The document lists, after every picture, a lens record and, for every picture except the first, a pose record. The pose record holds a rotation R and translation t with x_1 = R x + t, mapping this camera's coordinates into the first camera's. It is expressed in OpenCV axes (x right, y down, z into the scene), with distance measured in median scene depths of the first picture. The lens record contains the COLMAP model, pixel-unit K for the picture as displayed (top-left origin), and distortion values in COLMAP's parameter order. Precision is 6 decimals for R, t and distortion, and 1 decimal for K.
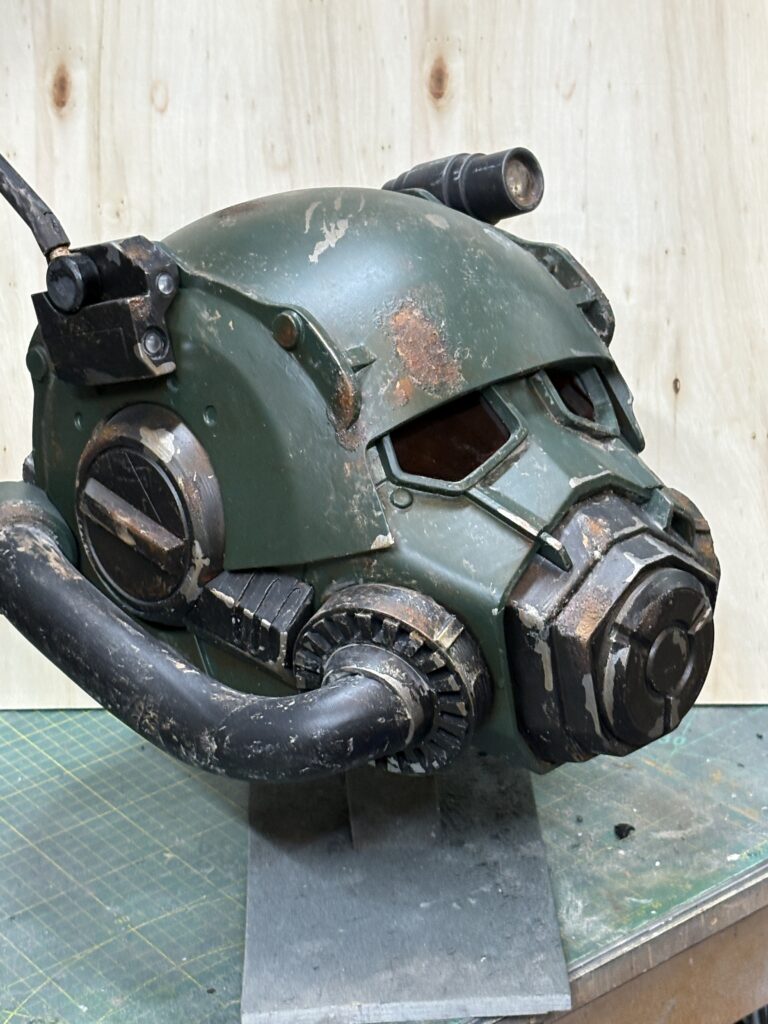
lens RADIAL K [[2083.0, 0, 398.4], [0, 2083.0, 535.9], [0, 0, 1]] dist [0.060808, 0.000000]
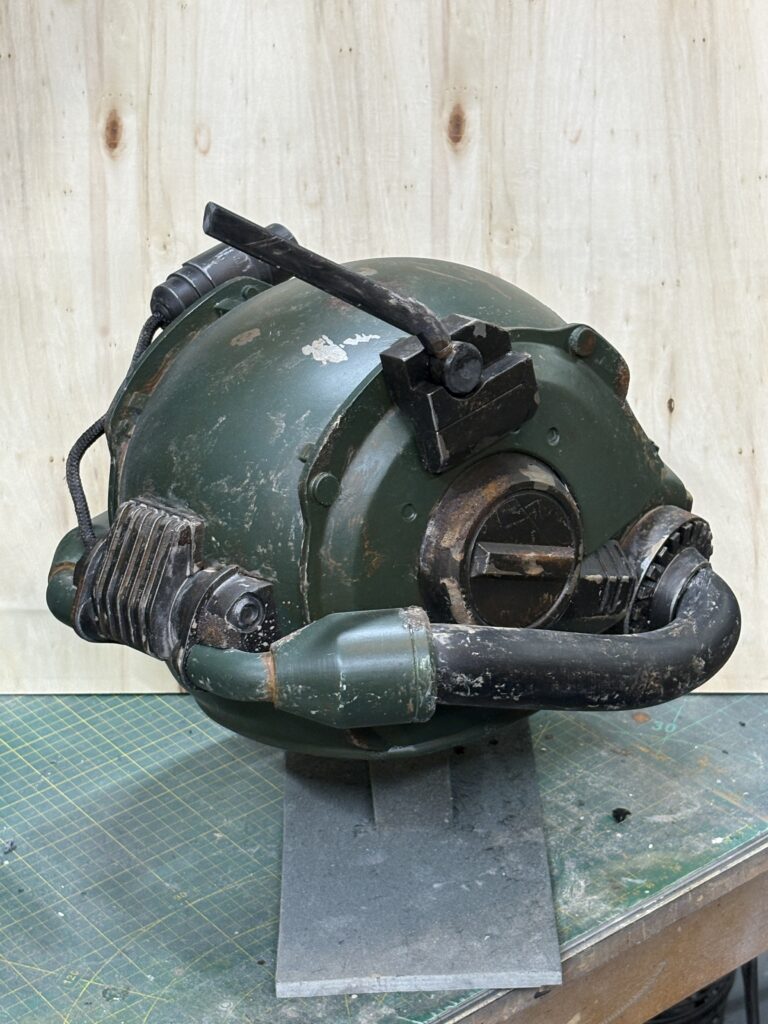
lens RADIAL K [[2083.0, 0, 384.0], [0, 2083.0, 518.1], [0, 0, 1]] dist [0.060808, 0.000000]
pose [[0.999995, 0.002255, -0.002039, -0.017208], [-0.002148, 0.998696, 0.051005, -0.071818], [0.002151, -0.051000, 0.998696, -0.113308]]
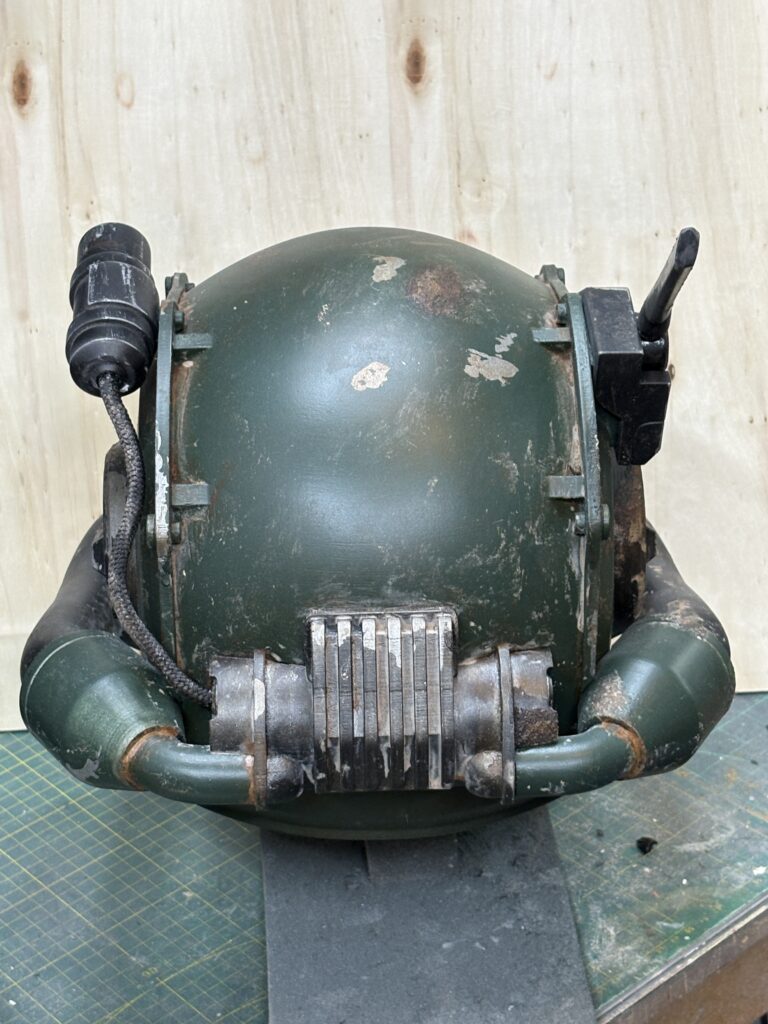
lens RADIAL K [[2083.0, 0, 387.8], [0, 2083.0, 506.2], [0, 0, 1]] dist [0.060808, 0.000000]
pose [[0.997978, -0.046071, 0.043784, -0.047714], [0.042615, 0.996133, 0.076827, -0.094563], [-0.047154, -0.074806, 0.996083, 0.026823]]
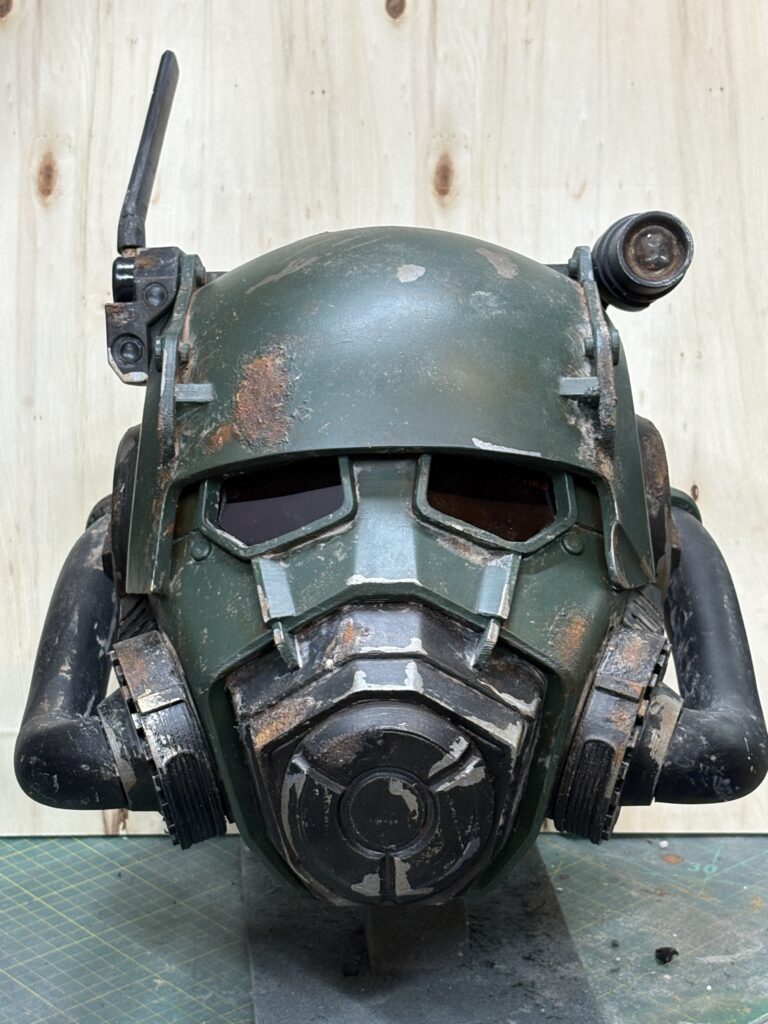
lens RADIAL K [[2083.0, 0, 387.2], [0, 2083.0, 508.2], [0, 0, 1]] dist [0.060808, 0.000000]
pose [[0.997989, 0.016935, 0.061084, -0.066553], [-0.007635, 0.988748, -0.149393, 0.080851], [-0.062927, 0.148626, 0.986889, 0.080859]]
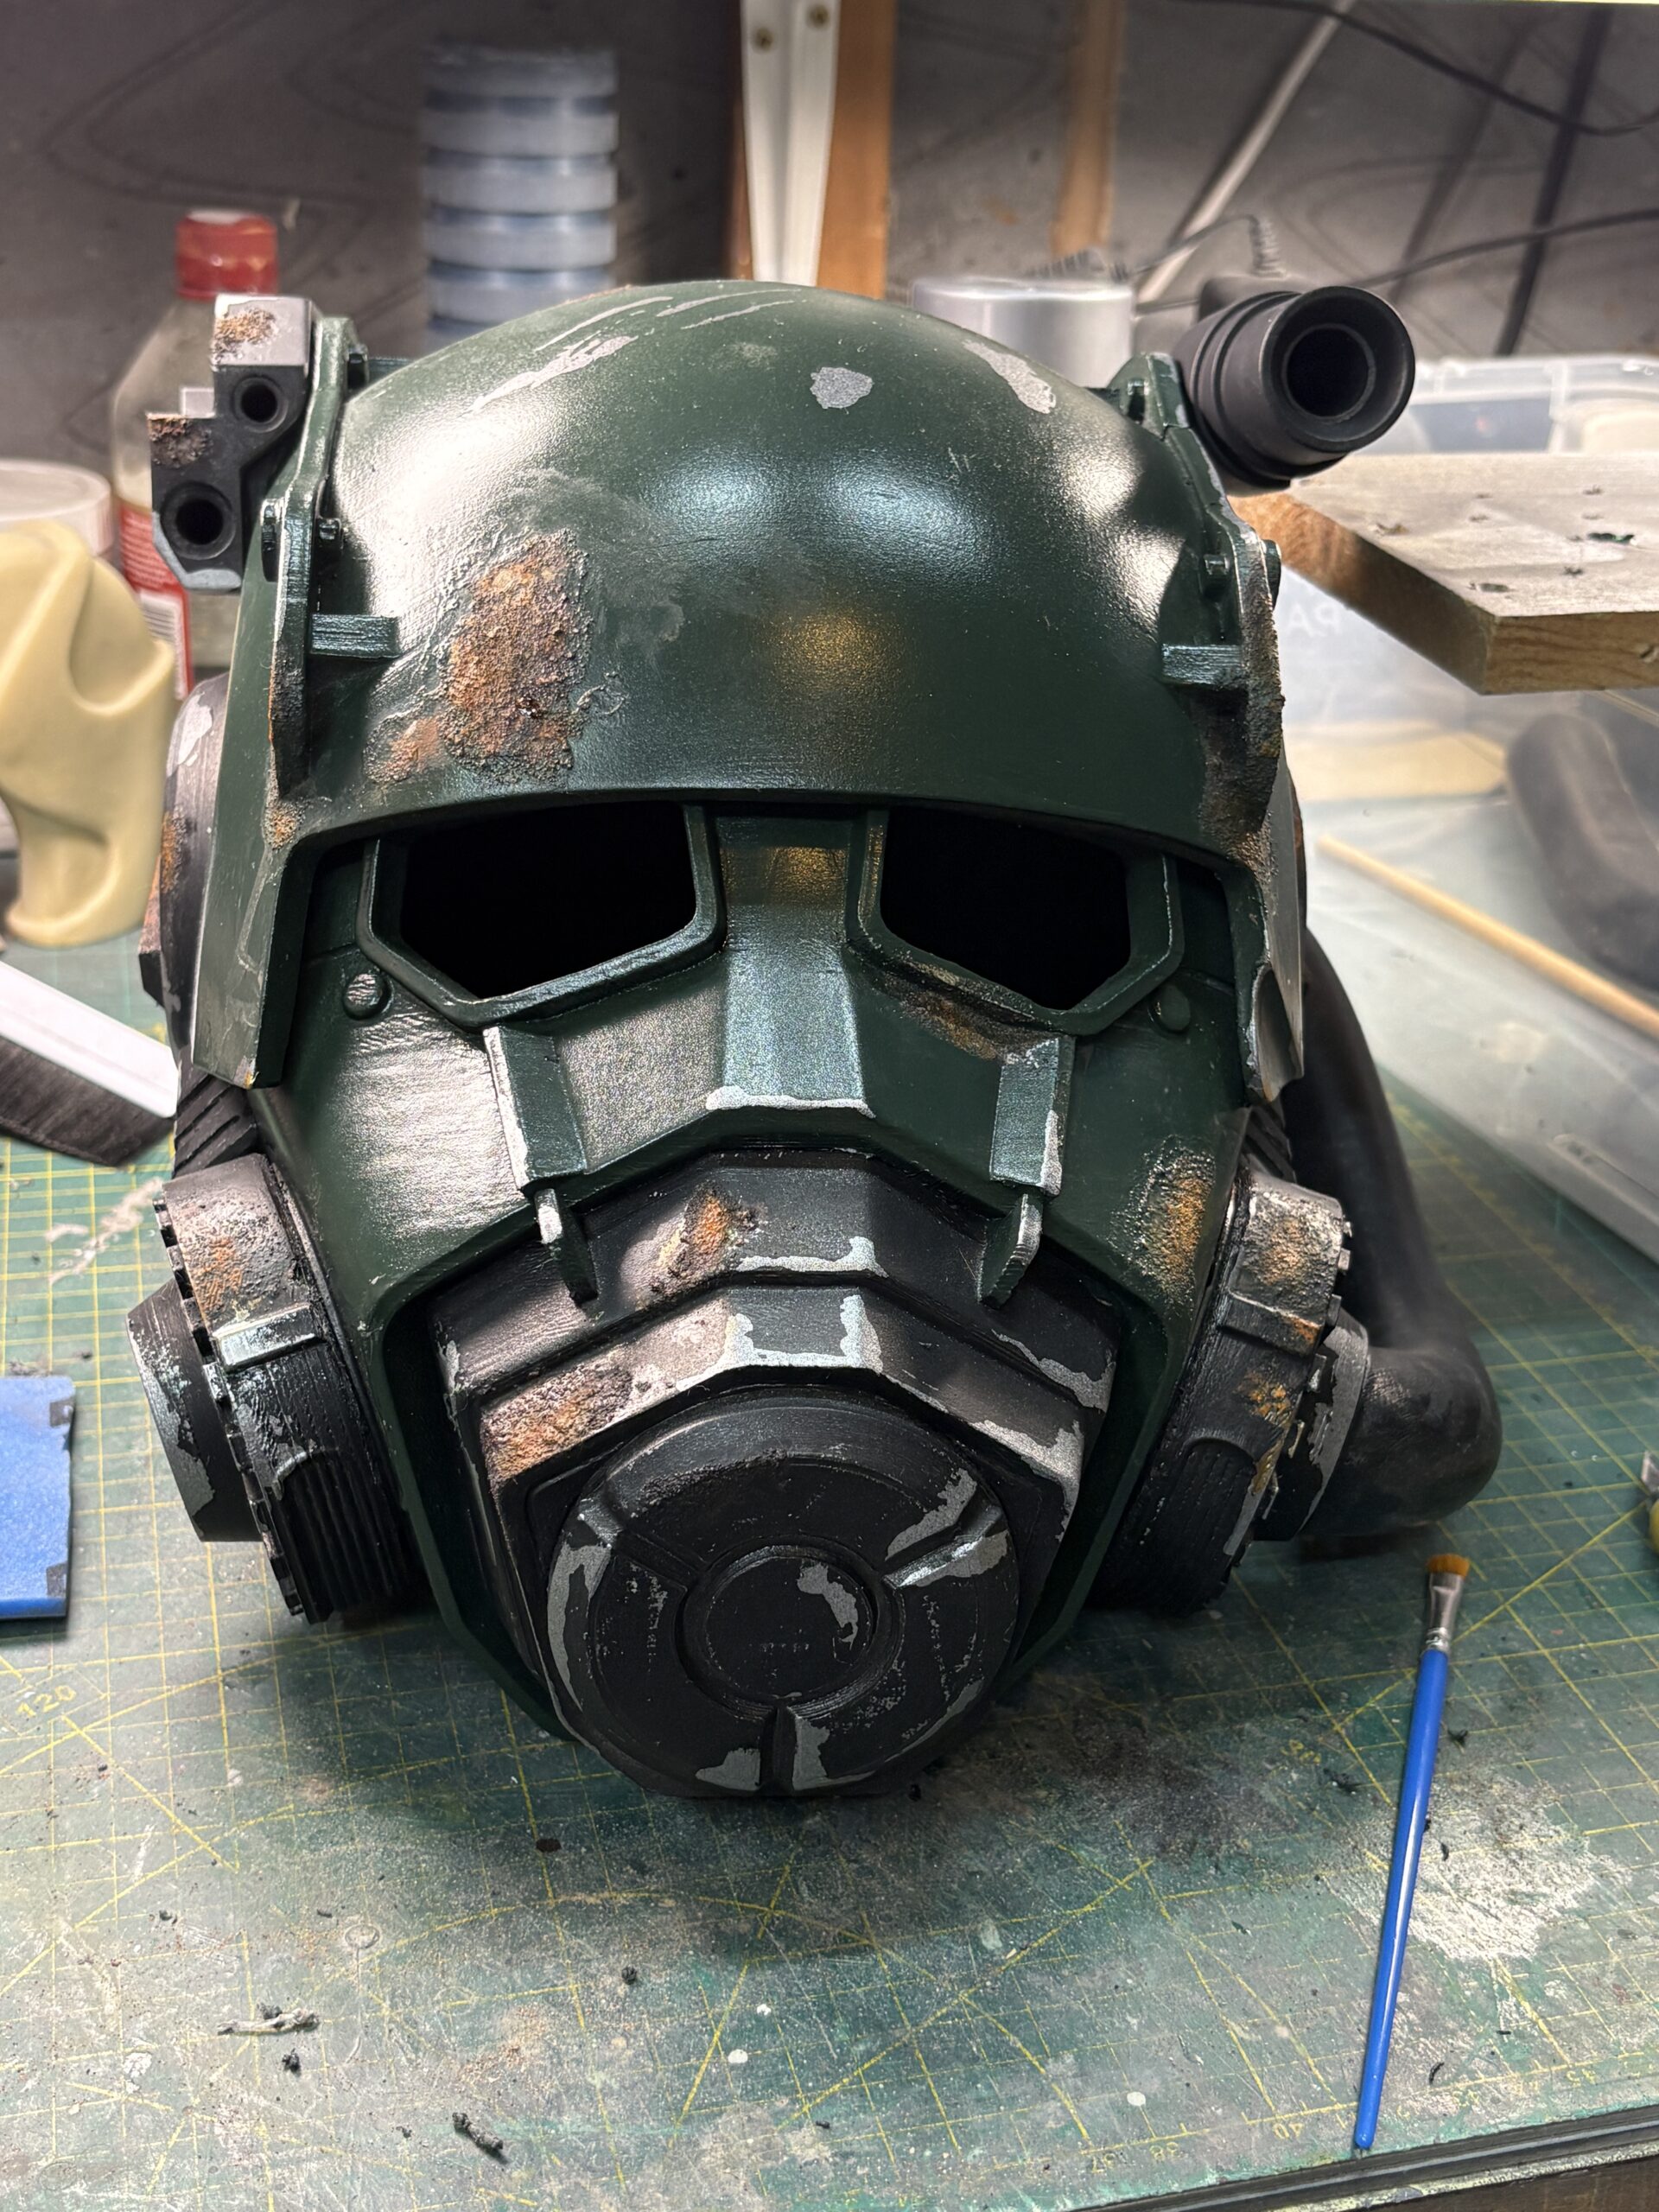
lens RADIAL K [[2560.6, 0, 820.4], [0, 2560.6, 1120.7], [0, 0, 1]] dist [0.090231, 0.000000]
pose [[0.982665, 0.033831, 0.182275, -0.096116], [-0.035649, 0.999342, 0.006707, -0.022252], [-0.181929, -0.013089, 0.983225, 0.488896]]
